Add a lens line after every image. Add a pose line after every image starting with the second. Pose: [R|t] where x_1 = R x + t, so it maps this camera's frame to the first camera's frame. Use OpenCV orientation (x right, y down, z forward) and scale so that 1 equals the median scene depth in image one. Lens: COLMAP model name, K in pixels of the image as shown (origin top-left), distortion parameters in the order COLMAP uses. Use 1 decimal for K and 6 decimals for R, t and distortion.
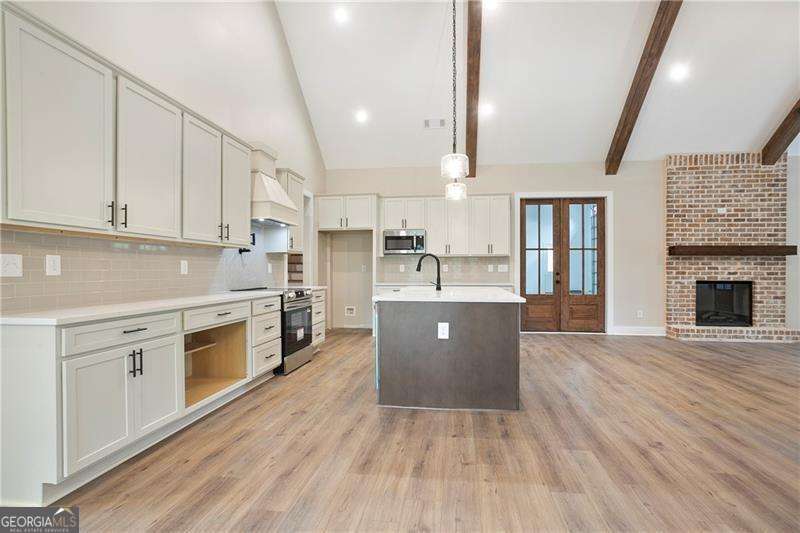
lens RADIAL K [[393.2, 0, 403.0], [0, 393.2, 263.9], [0, 0, 1]] dist [-0.057323, 0.032103]
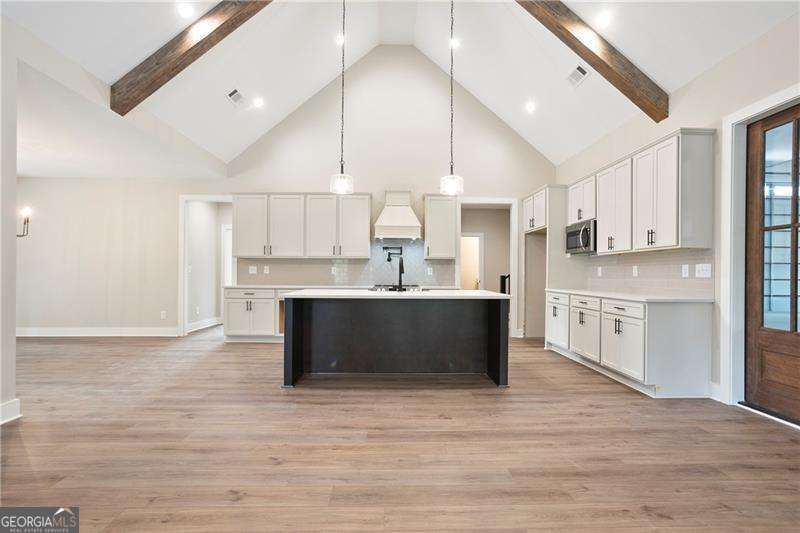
lens RADIAL K [[393.2, 0, 403.0], [0, 393.2, 263.9], [0, 0, 1]] dist [-0.057323, 0.032103]
pose [[0.164612, -0.024119, -0.986064, 0.754363], [0.007206, 0.999704, -0.023250, 0.012360], [0.986332, -0.003279, 0.164737, 0.560838]]
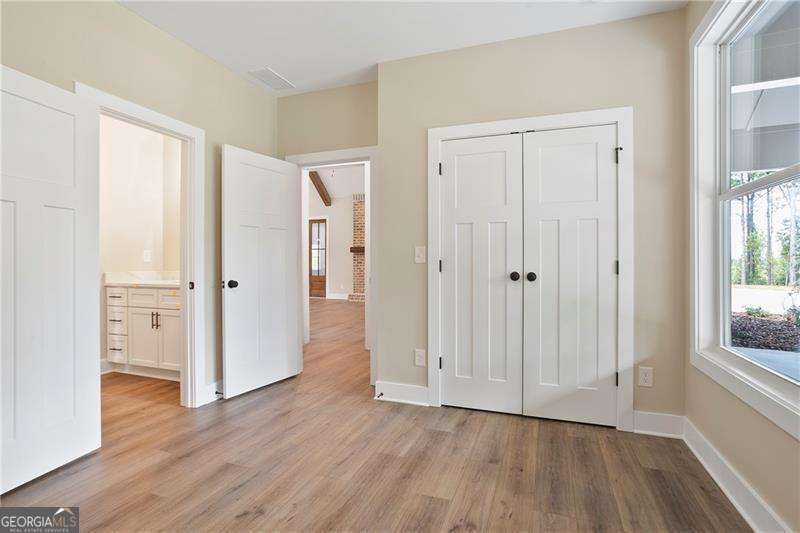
lens RADIAL K [[393.2, 0, 403.0], [0, 393.2, 263.9], [0, 0, 1]] dist [-0.057323, 0.032103]
pose [[0.976237, -0.001993, -0.216697, 1.309418], [0.005115, 0.999891, 0.013849, 0.004534], [0.216646, -0.014628, 0.976141, -0.670911]]
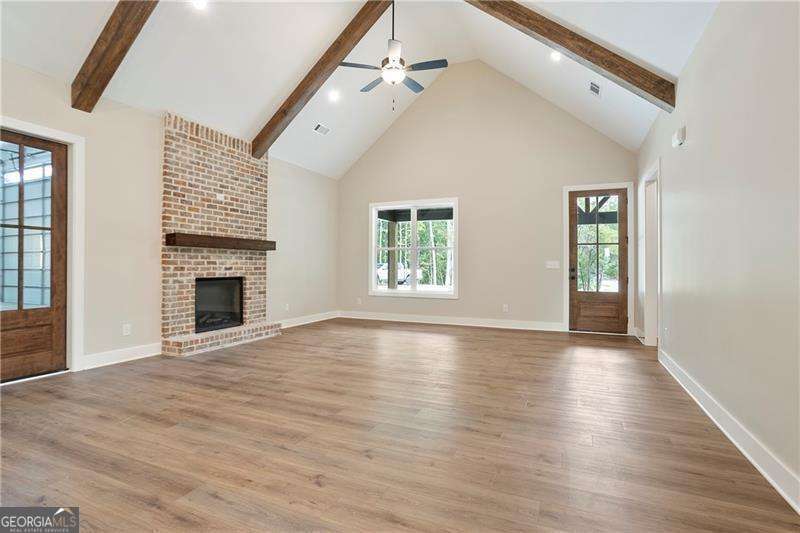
lens RADIAL K [[393.2, 0, 403.0], [0, 393.2, 263.9], [0, 0, 1]] dist [-0.057323, 0.032103]
pose [[0.278755, 0.002622, 0.960359, 0.099363], [-0.014912, 0.999888, 0.001598, 0.005963], [-0.960247, -0.014767, 0.278762, 0.352892]]
